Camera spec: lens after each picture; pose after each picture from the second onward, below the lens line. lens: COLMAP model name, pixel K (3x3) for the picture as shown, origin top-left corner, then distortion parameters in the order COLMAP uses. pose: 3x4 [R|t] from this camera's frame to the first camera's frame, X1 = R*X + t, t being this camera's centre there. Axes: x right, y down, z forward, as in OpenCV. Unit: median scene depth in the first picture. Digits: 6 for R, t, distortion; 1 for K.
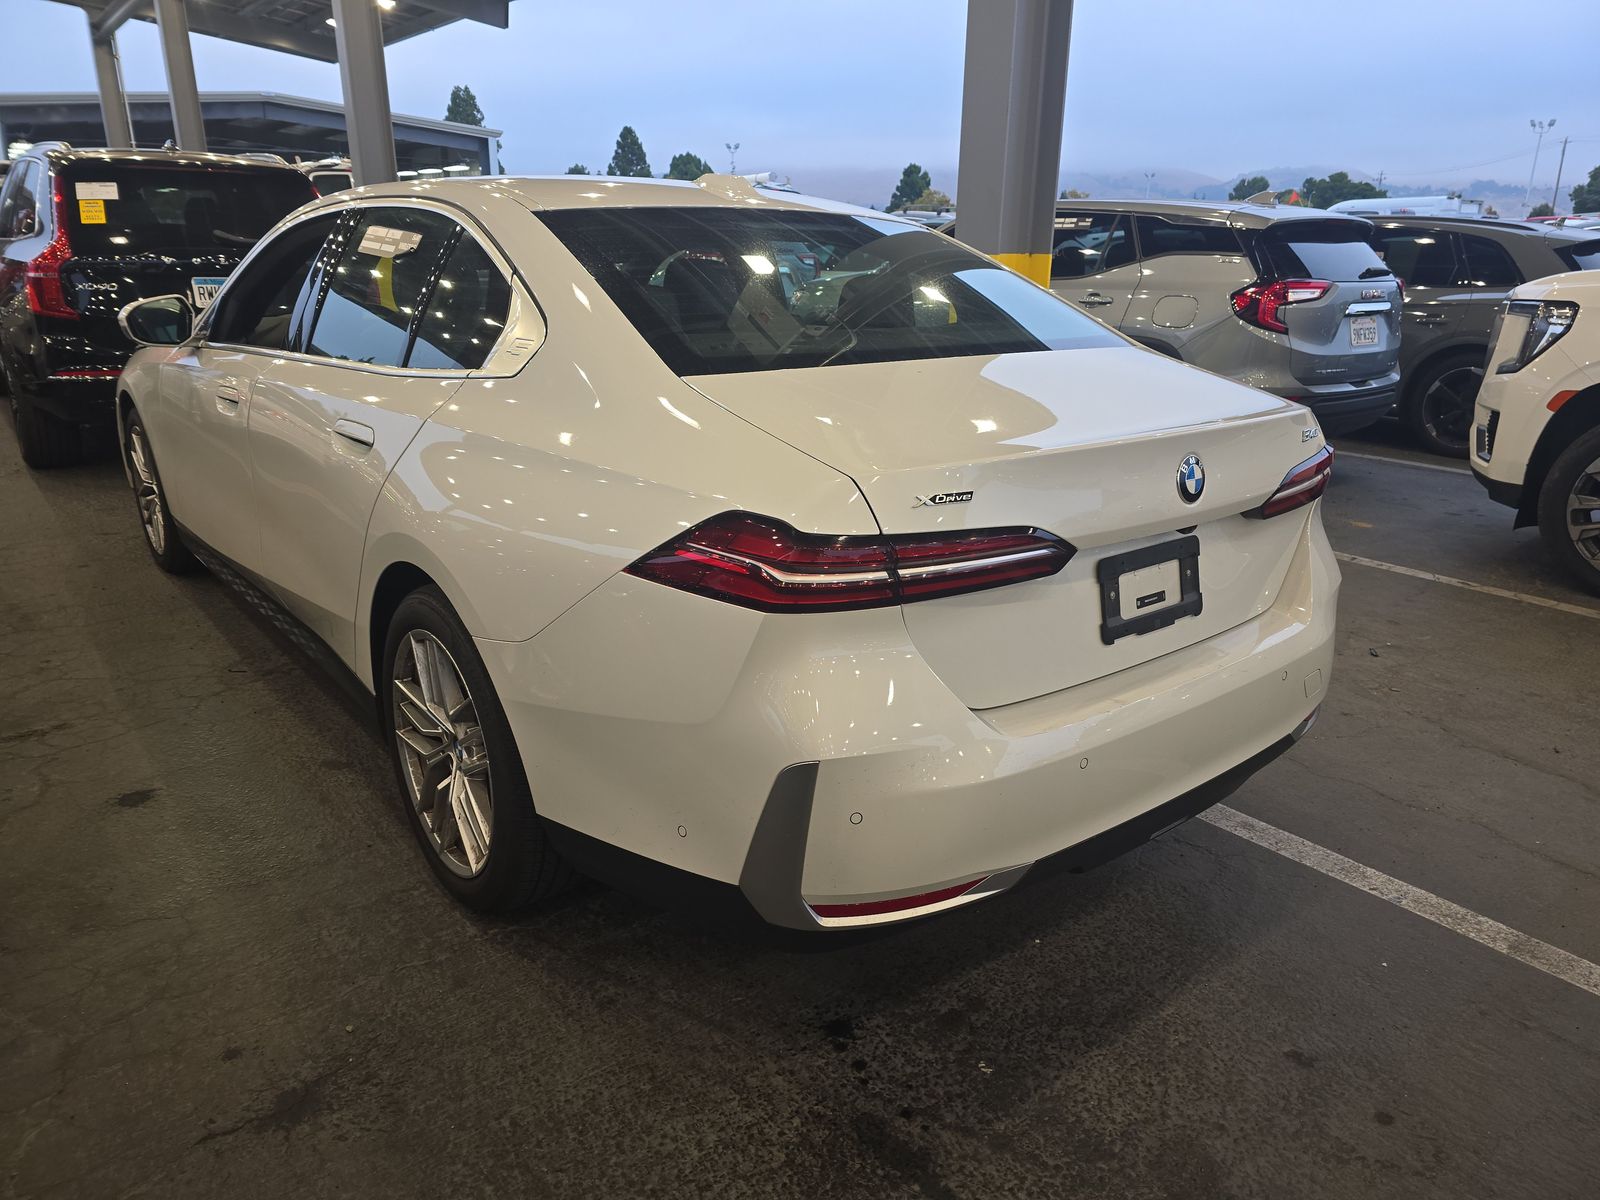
lens RADIAL K [[1111.1, 0, 810.4], [0, 1111.1, 601.1], [0, 0, 1]] dist [0.082172, -0.091769]
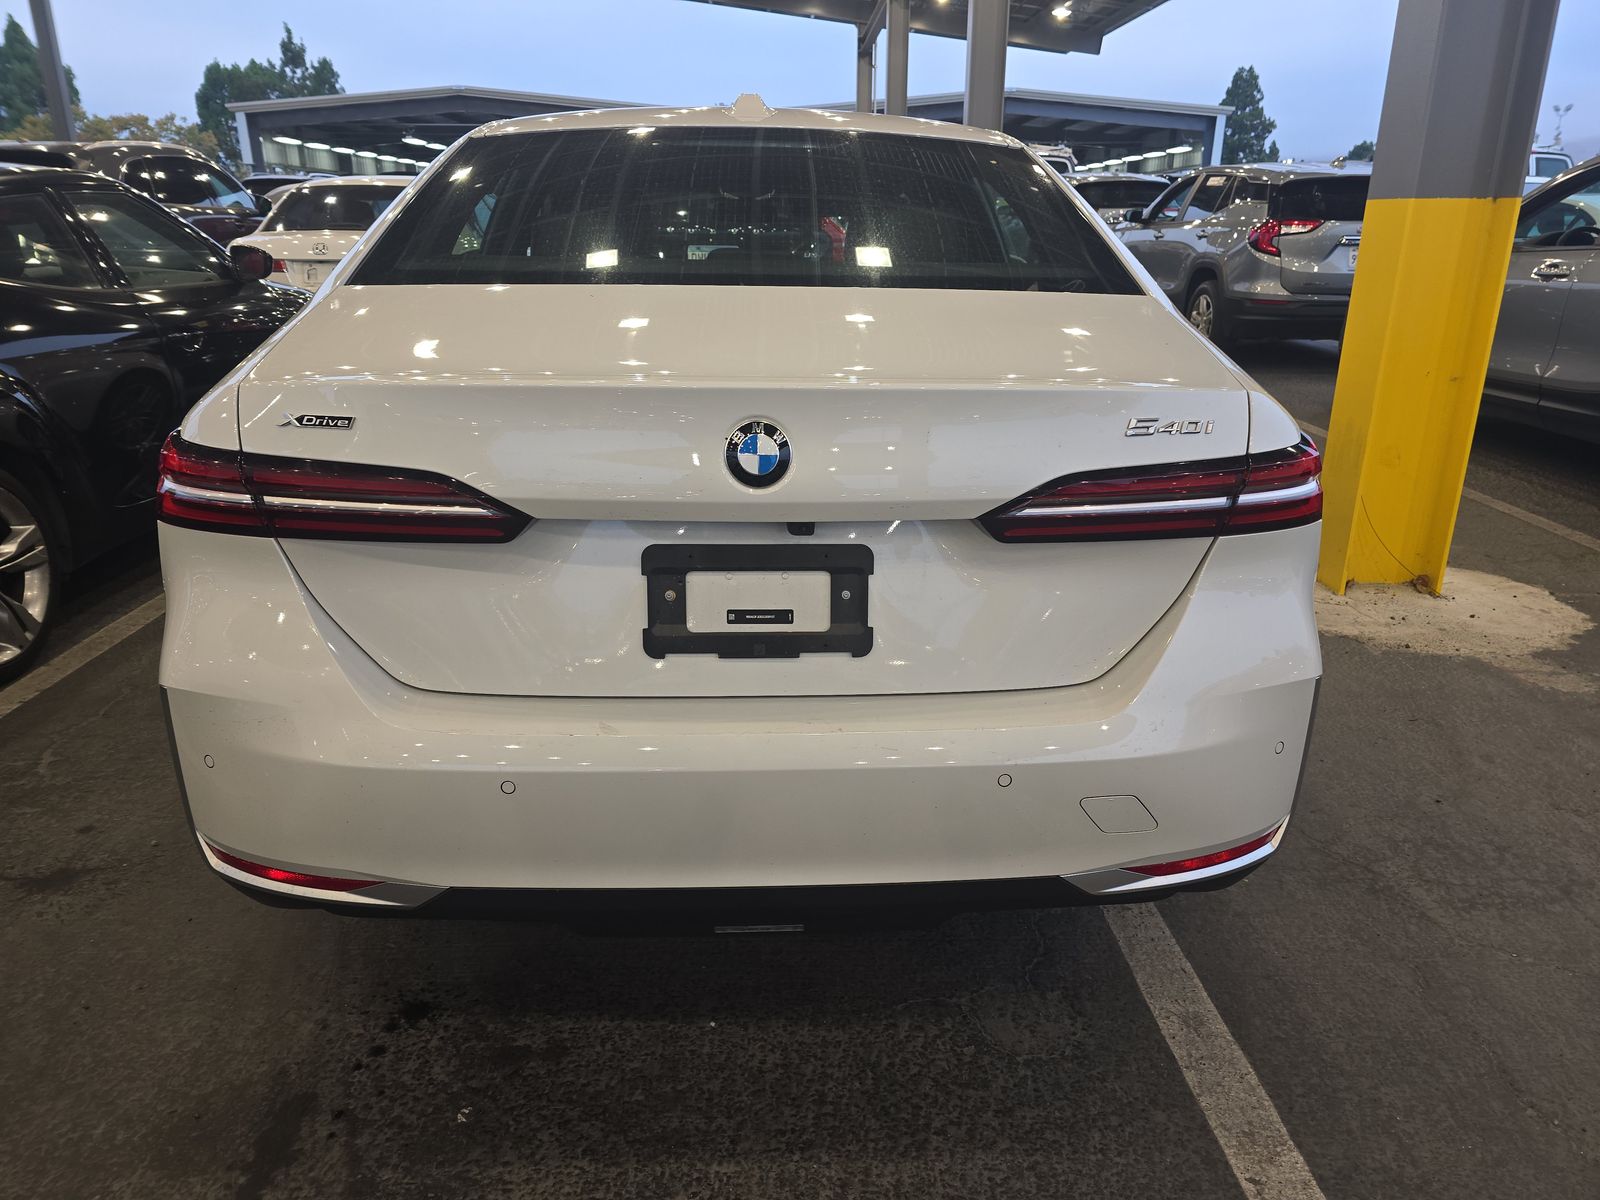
lens RADIAL K [[1111.1, 0, 810.4], [0, 1111.1, 601.1], [0, 0, 1]] dist [0.082172, -0.091769]
pose [[0.791298, 0.183501, -0.583246, 0.770160], [-0.179647, 0.981575, 0.065095, -0.066131], [0.584444, 0.053269, 0.809683, 0.434004]]
